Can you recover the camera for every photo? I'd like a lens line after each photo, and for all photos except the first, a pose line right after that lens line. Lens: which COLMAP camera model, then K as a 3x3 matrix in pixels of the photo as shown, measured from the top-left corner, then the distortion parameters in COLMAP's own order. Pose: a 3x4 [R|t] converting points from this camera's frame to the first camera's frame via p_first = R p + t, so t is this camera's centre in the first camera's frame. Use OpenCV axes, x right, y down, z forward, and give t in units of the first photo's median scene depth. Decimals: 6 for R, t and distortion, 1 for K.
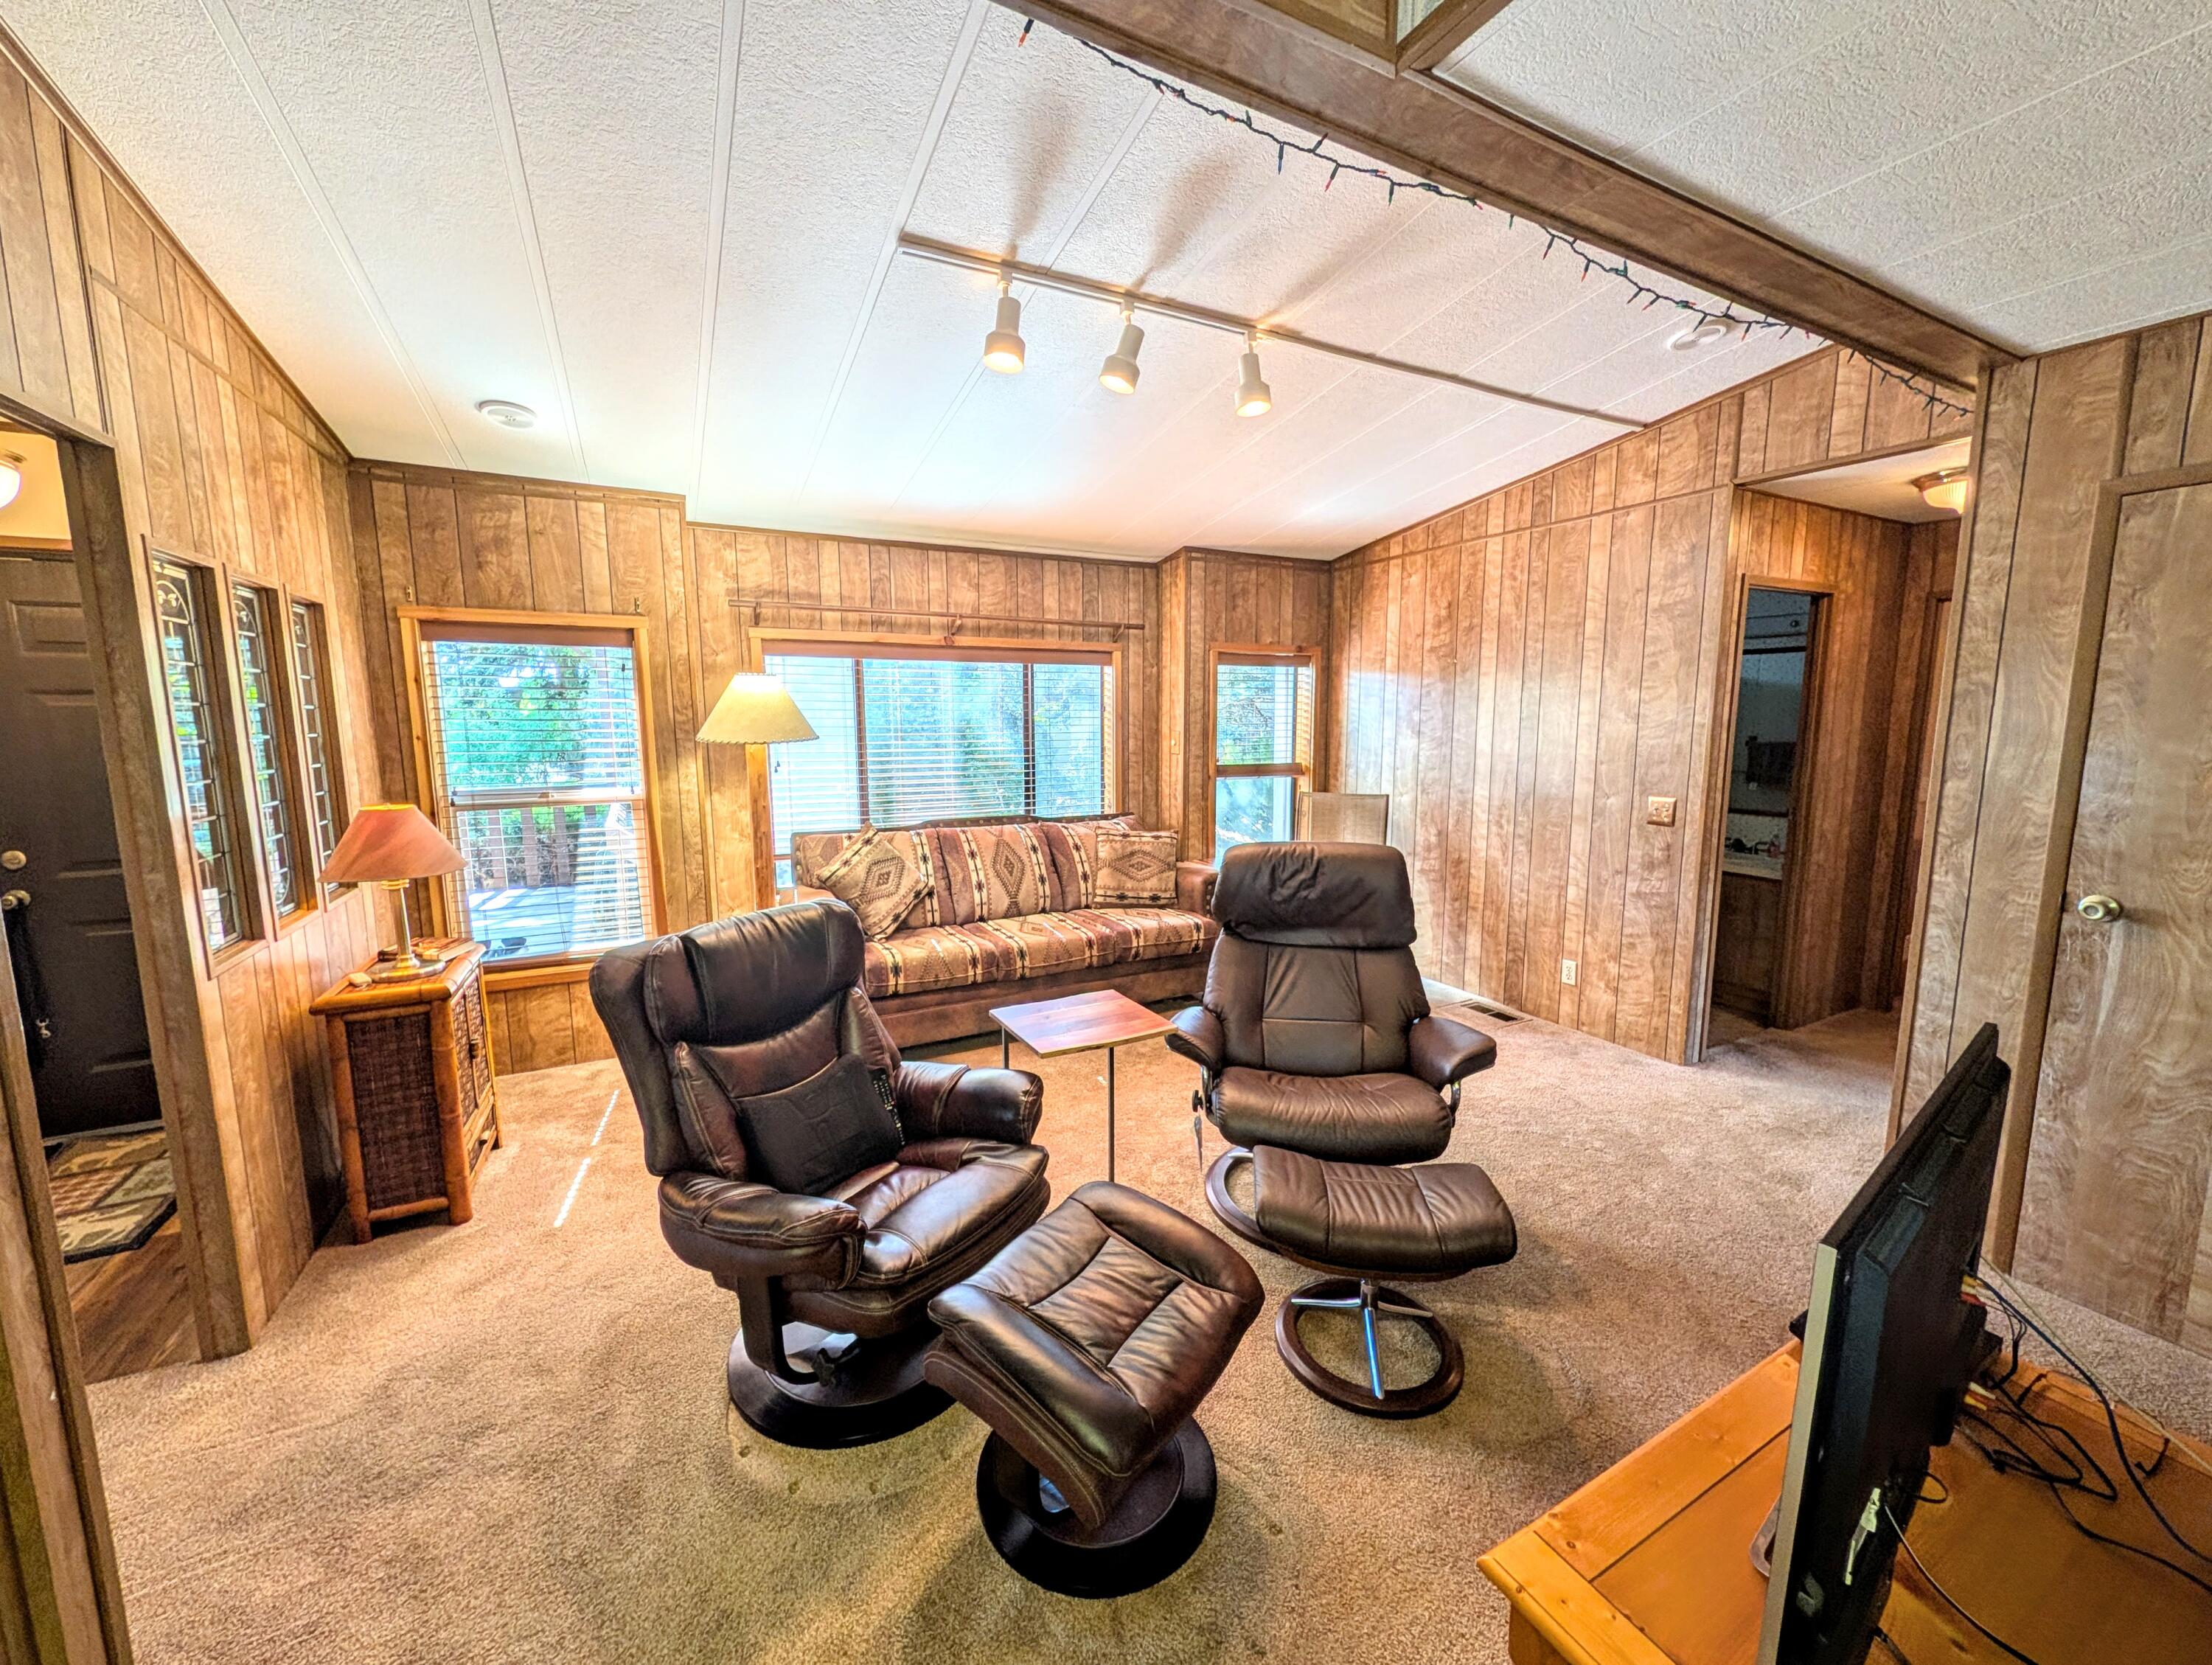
lens RADIAL K [[851.3, 0, 1105.5], [0, 851.3, 826.8], [0, 0, 1]] dist [-0.000323, 0.000209]
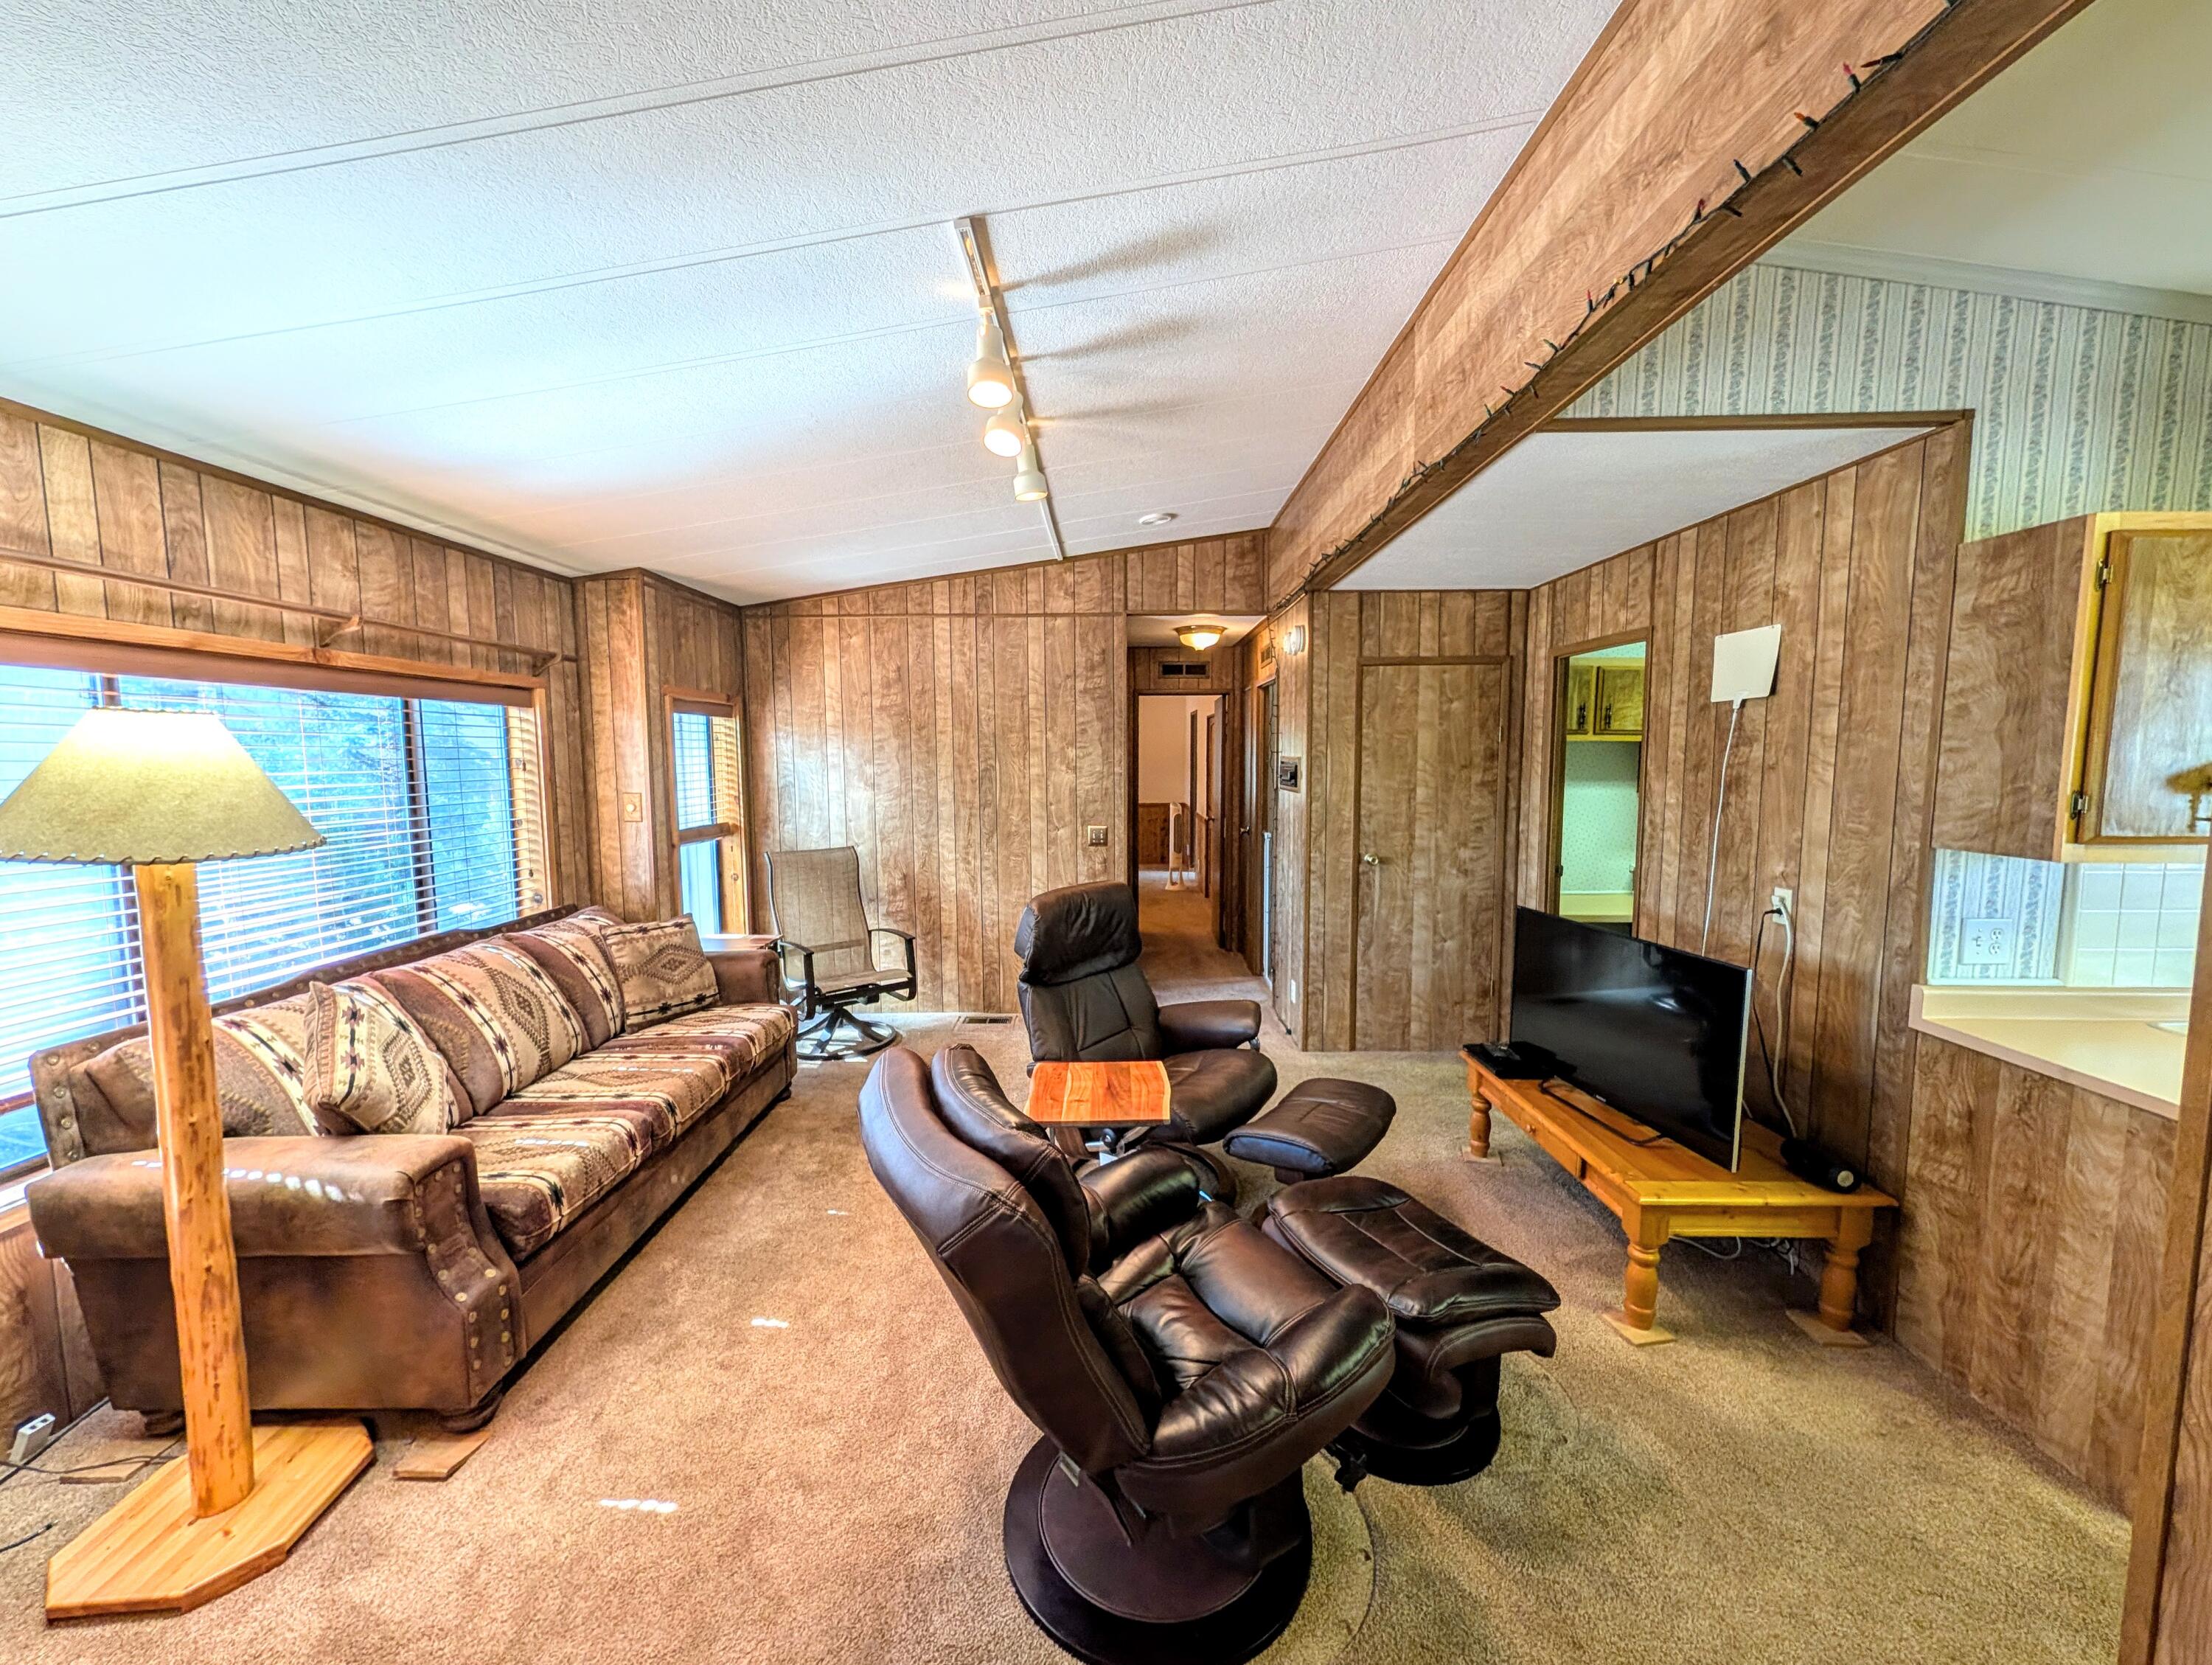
lens RADIAL K [[851.3, 0, 1105.5], [0, 851.3, 826.8], [0, 0, 1]] dist [-0.000323, 0.000209]
pose [[0.474419, -0.076340, 0.876983, -0.455857], [0.120254, 0.992514, 0.021344, -0.049917], [-0.872047, 0.095334, 0.480048, 0.259704]]
